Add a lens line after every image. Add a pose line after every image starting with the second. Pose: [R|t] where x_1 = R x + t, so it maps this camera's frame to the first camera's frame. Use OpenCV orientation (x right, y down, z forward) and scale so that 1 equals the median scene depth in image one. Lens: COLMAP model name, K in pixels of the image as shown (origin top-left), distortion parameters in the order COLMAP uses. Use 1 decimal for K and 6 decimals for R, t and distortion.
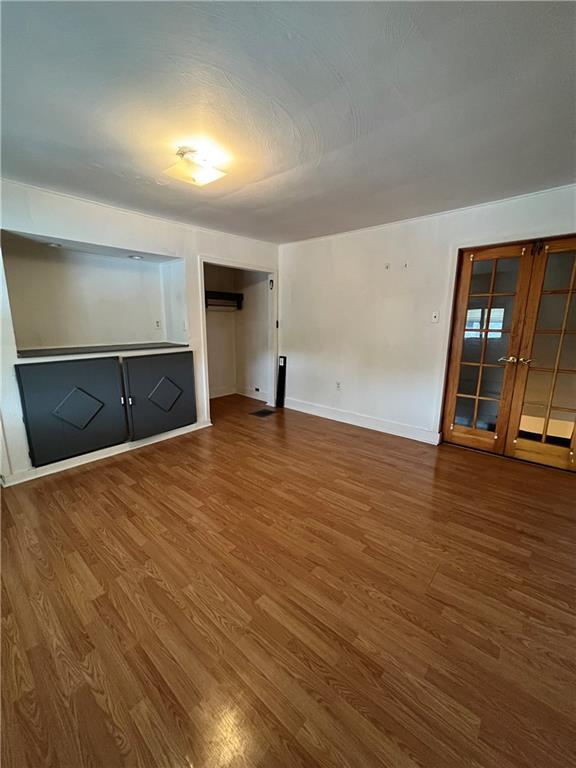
lens RADIAL K [[309.1, 0, 291.4], [0, 309.1, 384.0], [0, 0, 1]] dist [-0.002576, -0.000213]
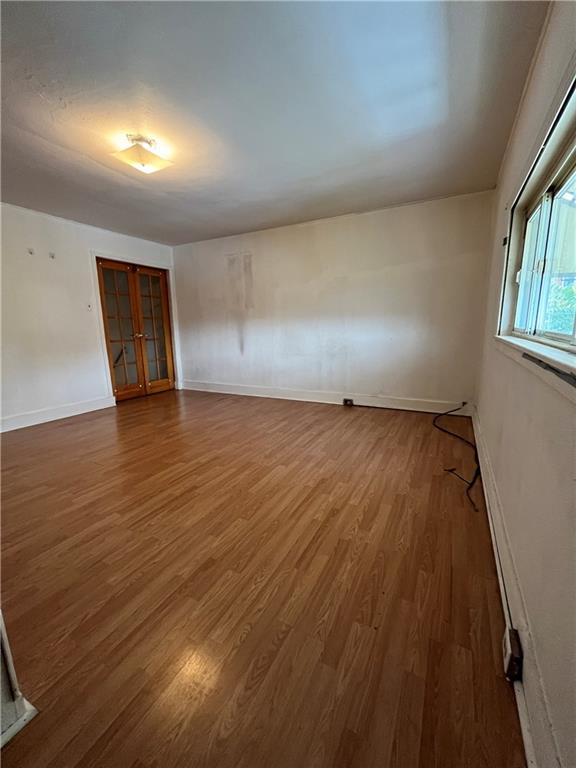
lens RADIAL K [[309.1, 0, 291.4], [0, 309.1, 384.0], [0, 0, 1]] dist [-0.002576, -0.000213]
pose [[-0.231050, -0.177437, 0.956625, -1.424246], [0.205298, 0.952200, 0.226202, -0.046931], [-0.951036, 0.248657, -0.183579, 0.778851]]
